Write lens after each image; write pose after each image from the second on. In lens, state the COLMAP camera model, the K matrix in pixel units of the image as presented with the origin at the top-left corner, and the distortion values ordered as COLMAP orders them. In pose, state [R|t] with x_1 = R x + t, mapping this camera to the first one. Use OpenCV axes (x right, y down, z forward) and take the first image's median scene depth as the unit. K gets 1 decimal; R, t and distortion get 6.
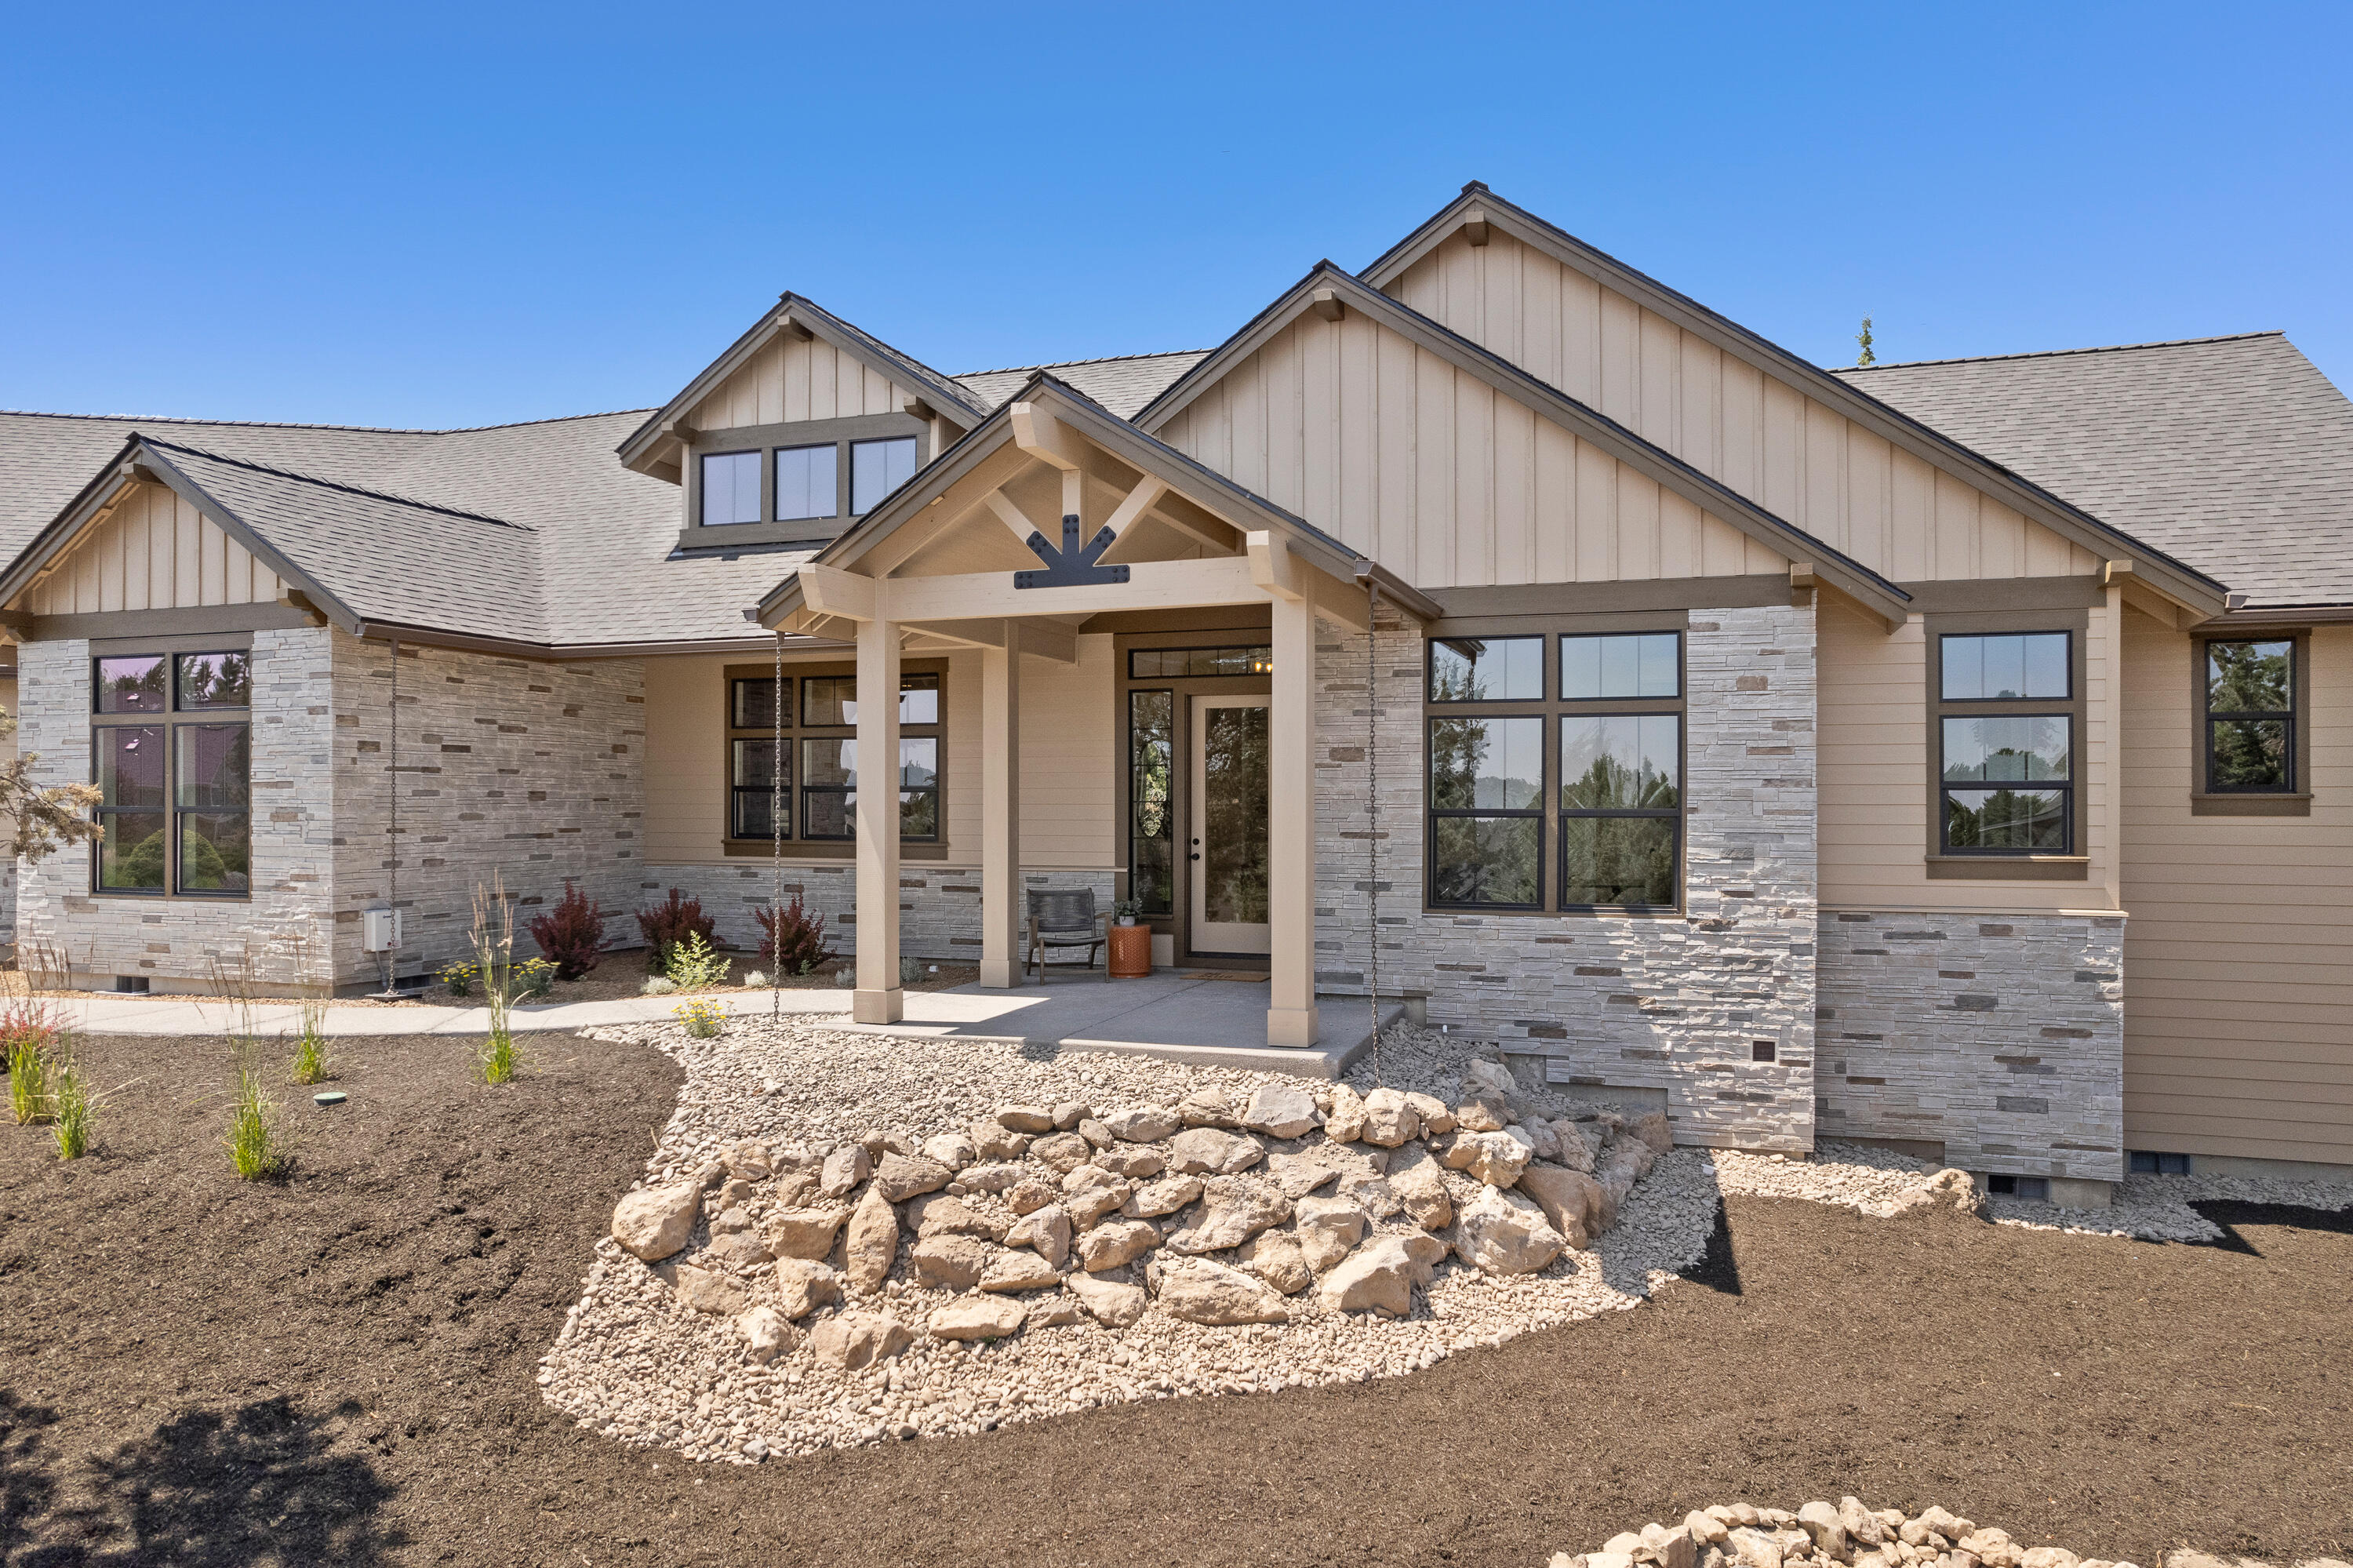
lens RADIAL K [[1535.3, 0, 1177.2], [0, 1535.3, 812.2], [0, 0, 1]] dist [-0.080206, 0.072936]
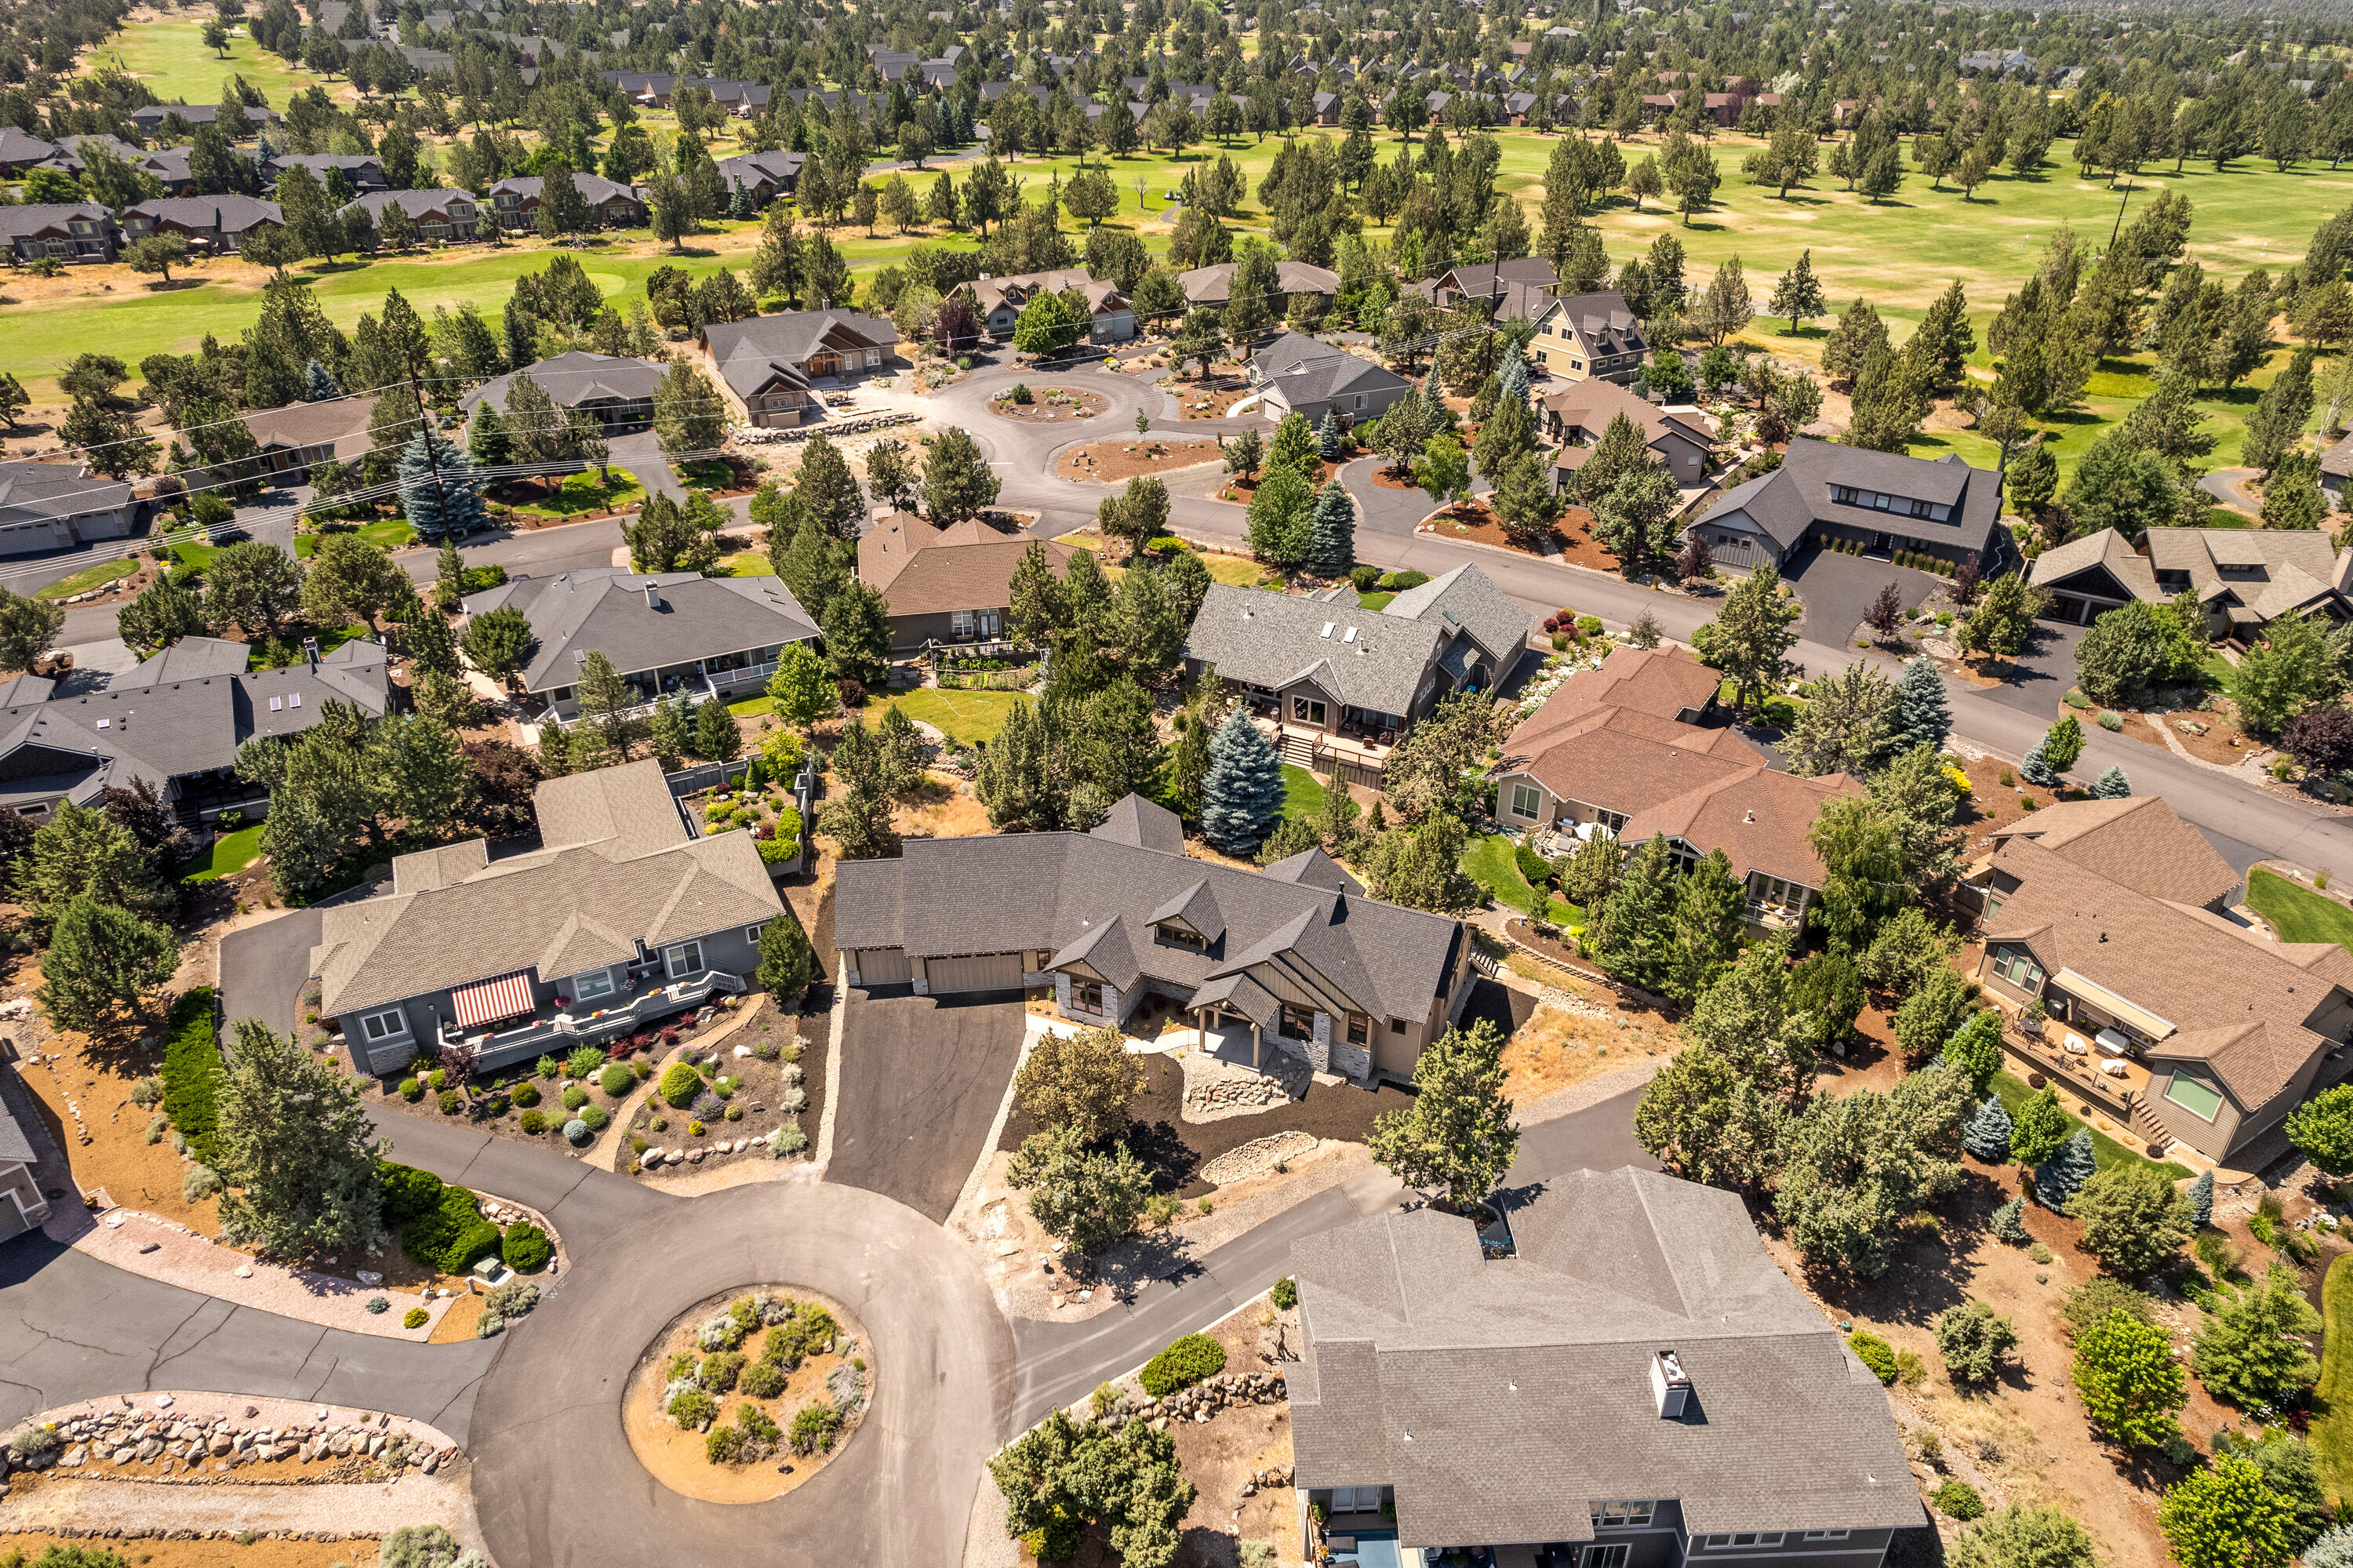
lens RADIAL K [[1535.3, 0, 1177.2], [0, 1535.3, 812.2], [0, 0, 1]] dist [-0.080206, 0.072936]
pose [[0.996641, 0.044100, -0.069000, 0.145979], [-0.002492, 0.858548, 0.512726, -4.736226], [0.081851, -0.510832, 0.855775, -4.855202]]
